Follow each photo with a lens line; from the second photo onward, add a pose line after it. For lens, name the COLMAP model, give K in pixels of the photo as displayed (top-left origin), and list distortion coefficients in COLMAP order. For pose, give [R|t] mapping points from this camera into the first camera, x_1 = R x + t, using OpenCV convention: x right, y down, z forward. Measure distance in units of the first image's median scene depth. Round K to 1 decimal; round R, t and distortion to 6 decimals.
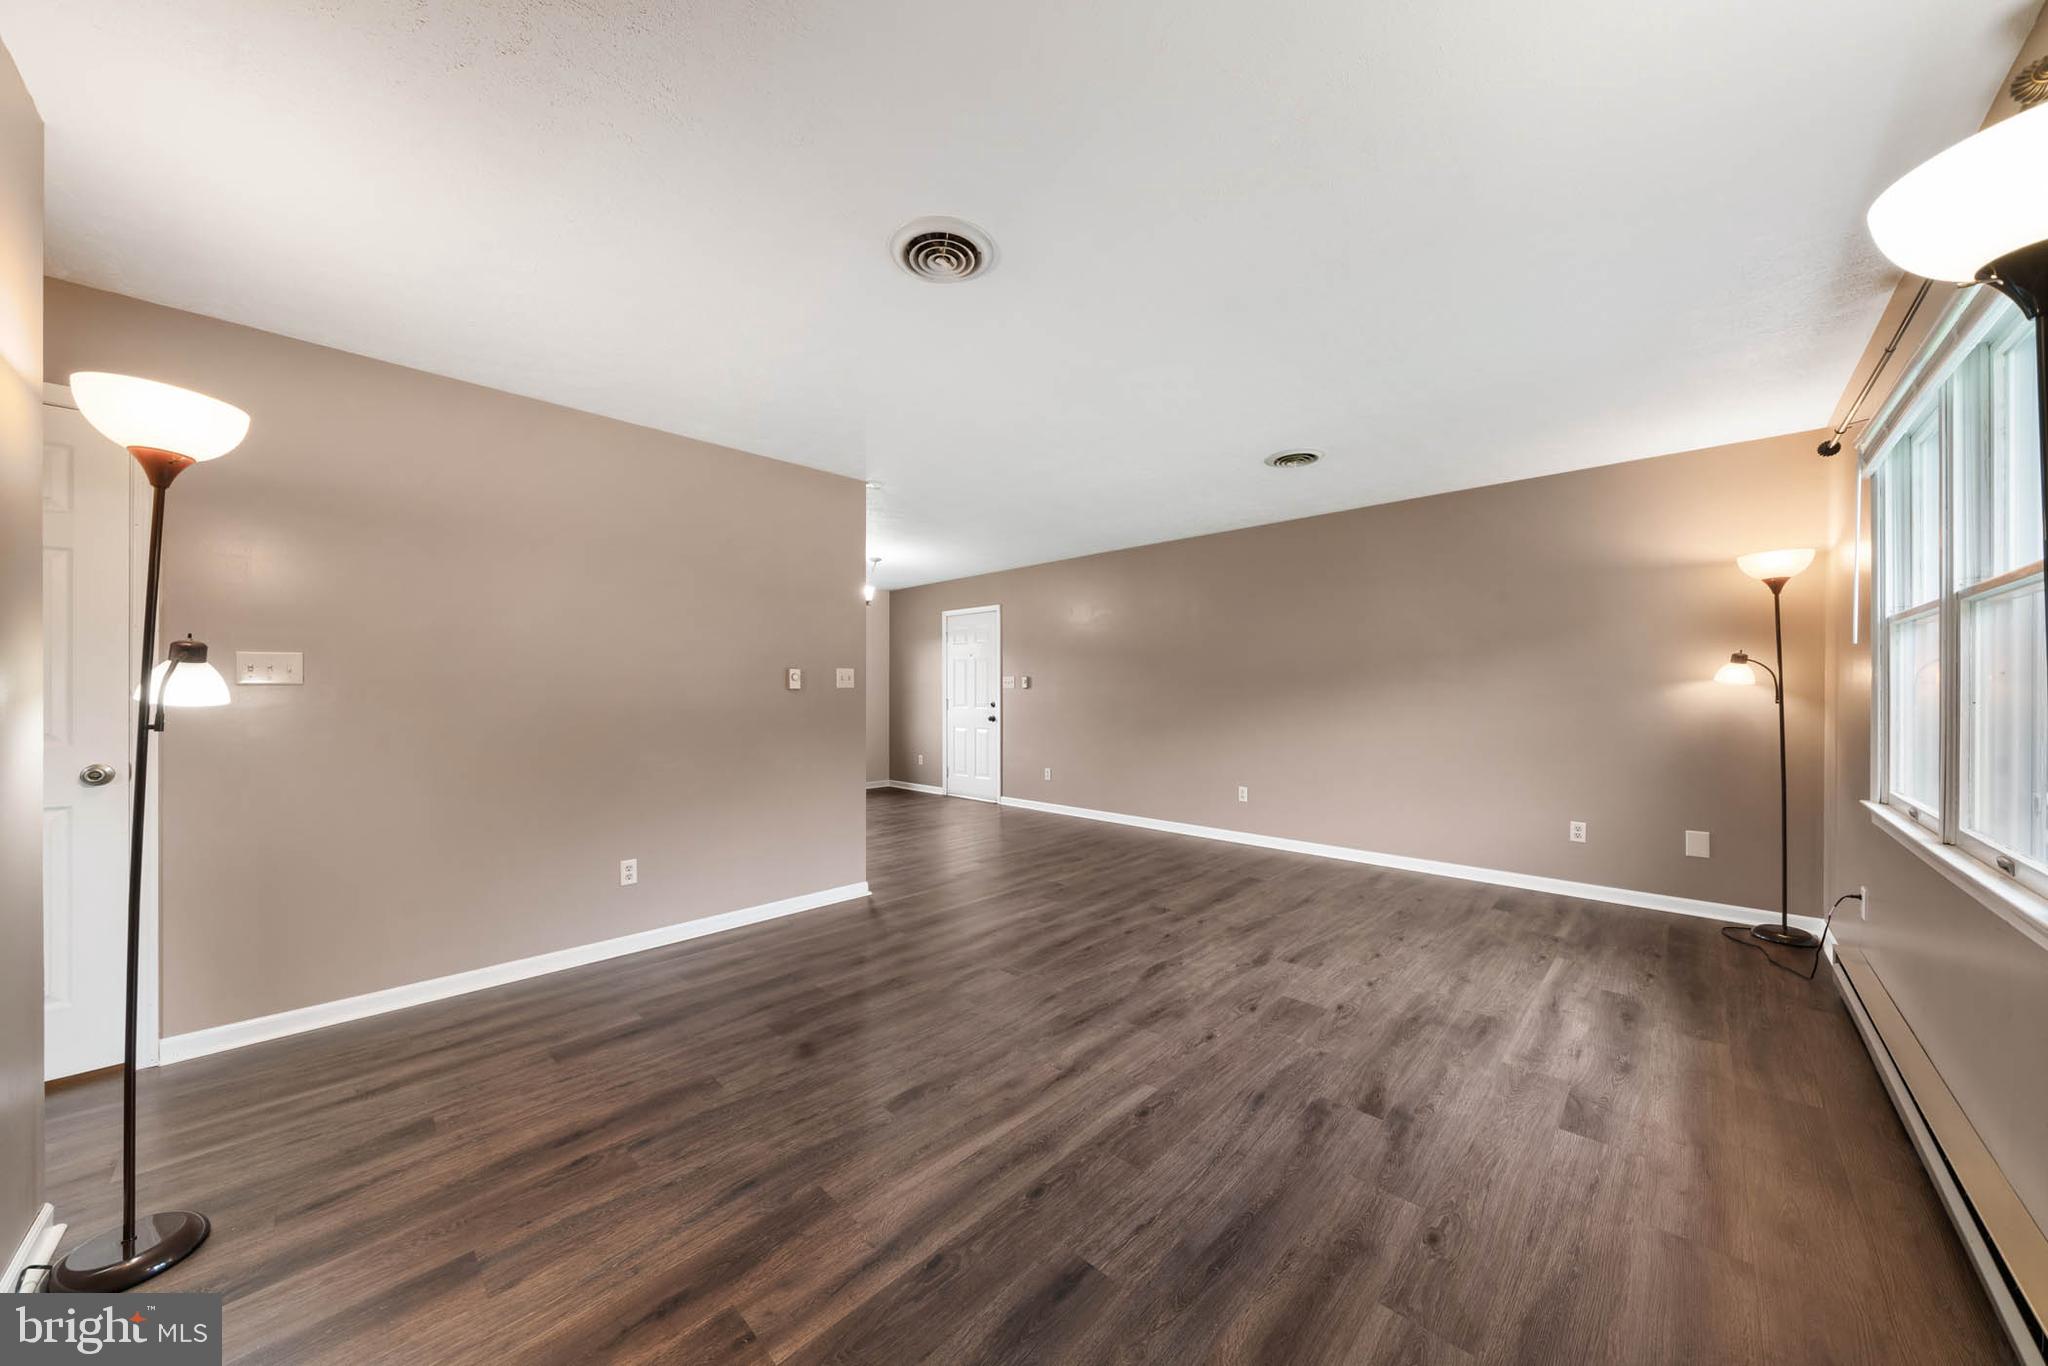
lens RADIAL K [[693.7, 0, 1011.6], [0, 693.7, 687.3], [0, 0, 1]] dist [-0.002624, -0.000200]
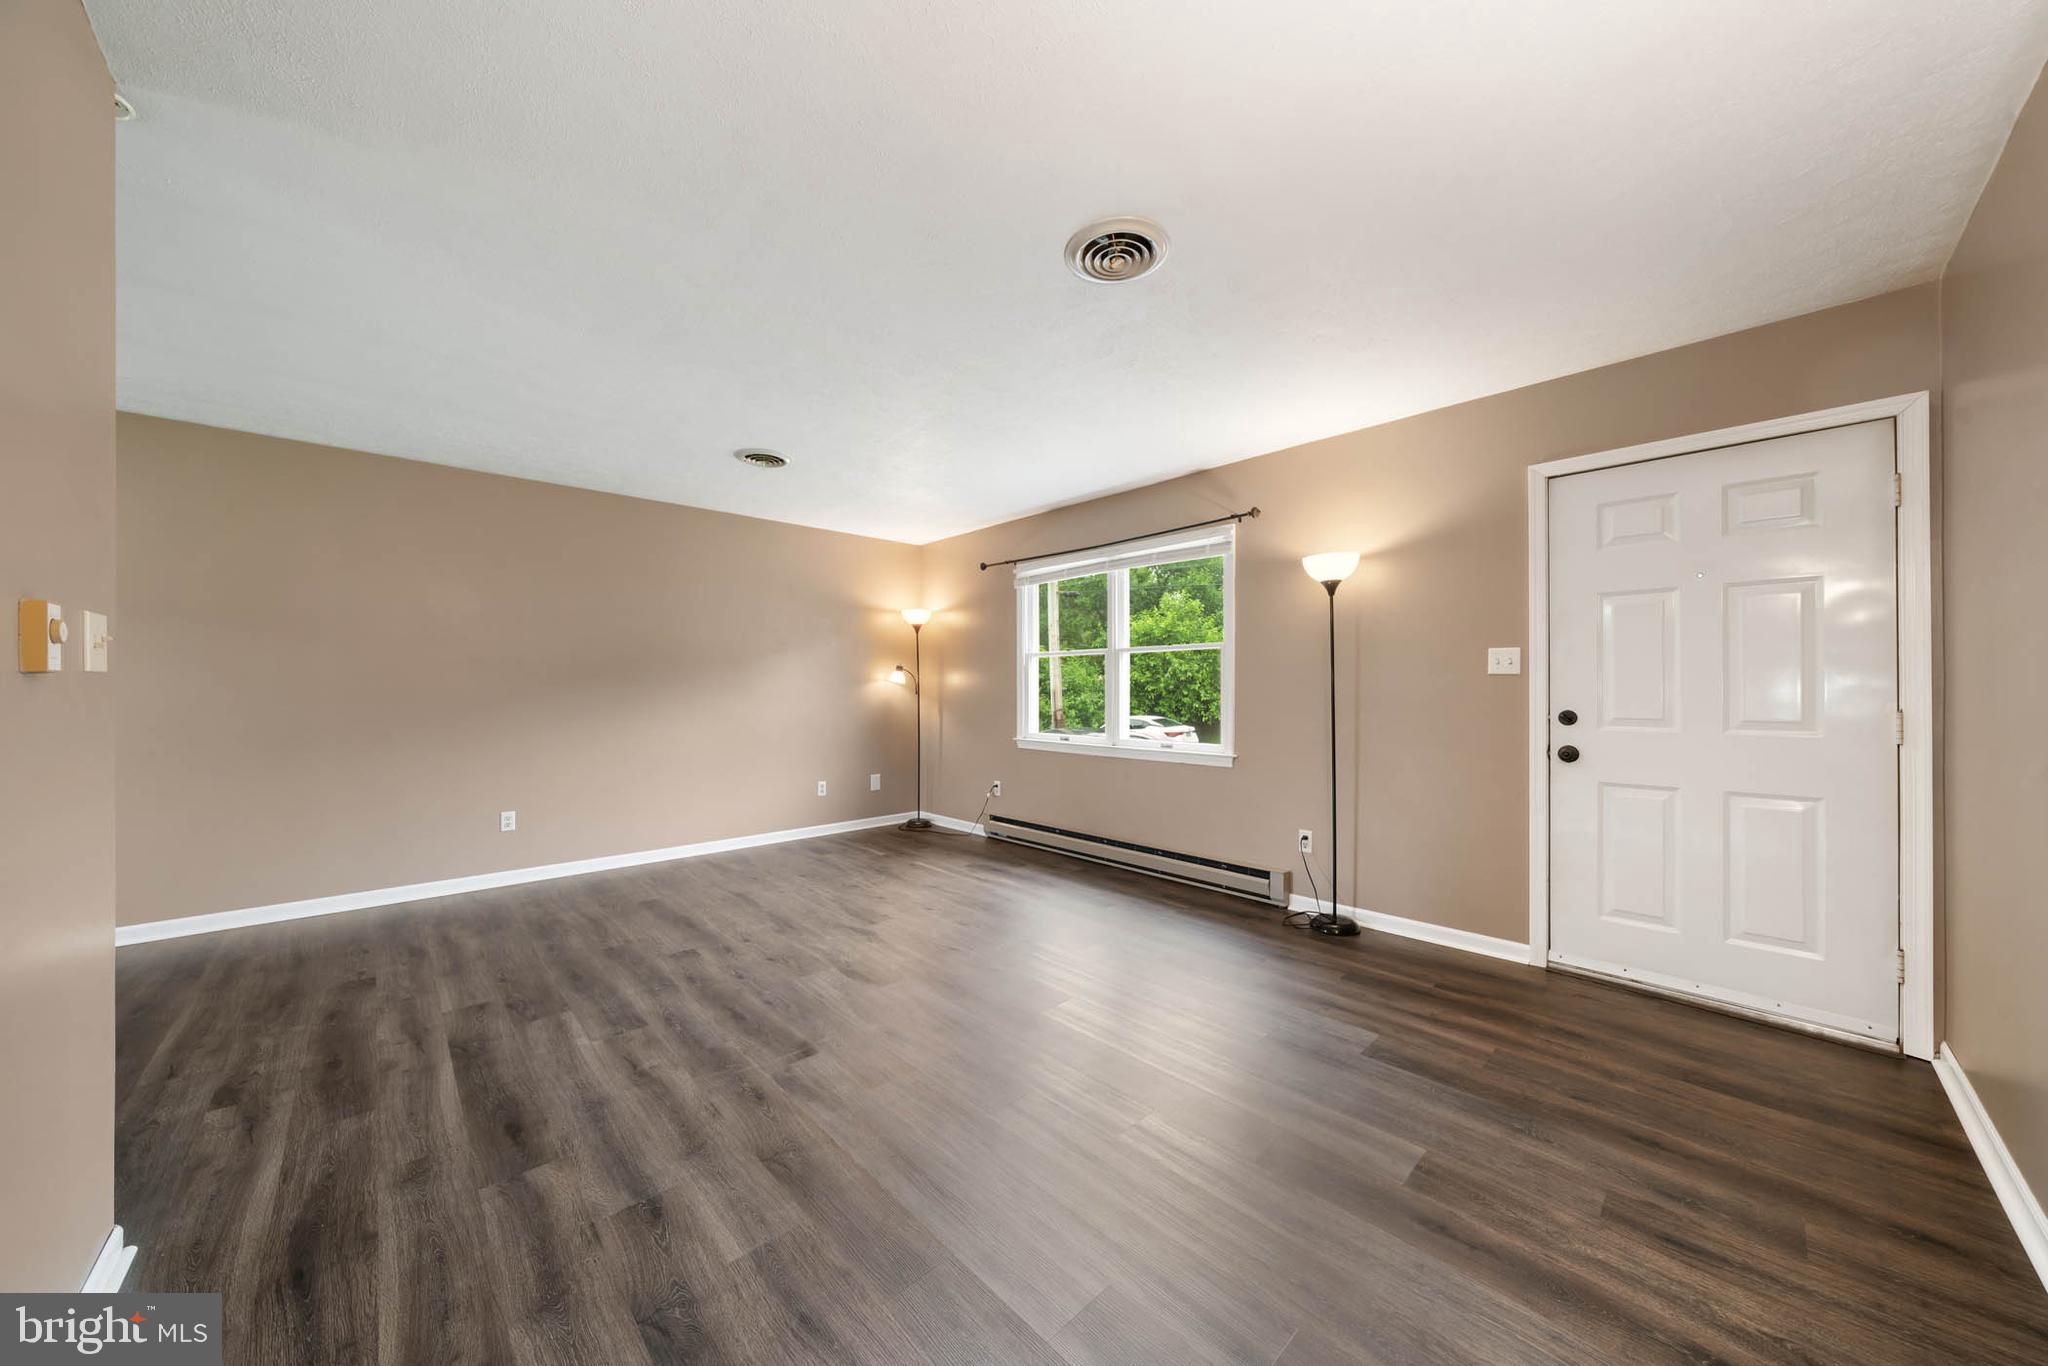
lens RADIAL K [[693.7, 0, 1012.4], [0, 693.7, 686.5], [0, 0, 1]] dist [-0.002624, -0.000200]
pose [[0.044943, 0.002763, 0.998986, -0.629577], [-0.004505, 0.999987, -0.002563, 0.005761], [-0.998979, -0.004386, 0.044955, 0.621500]]
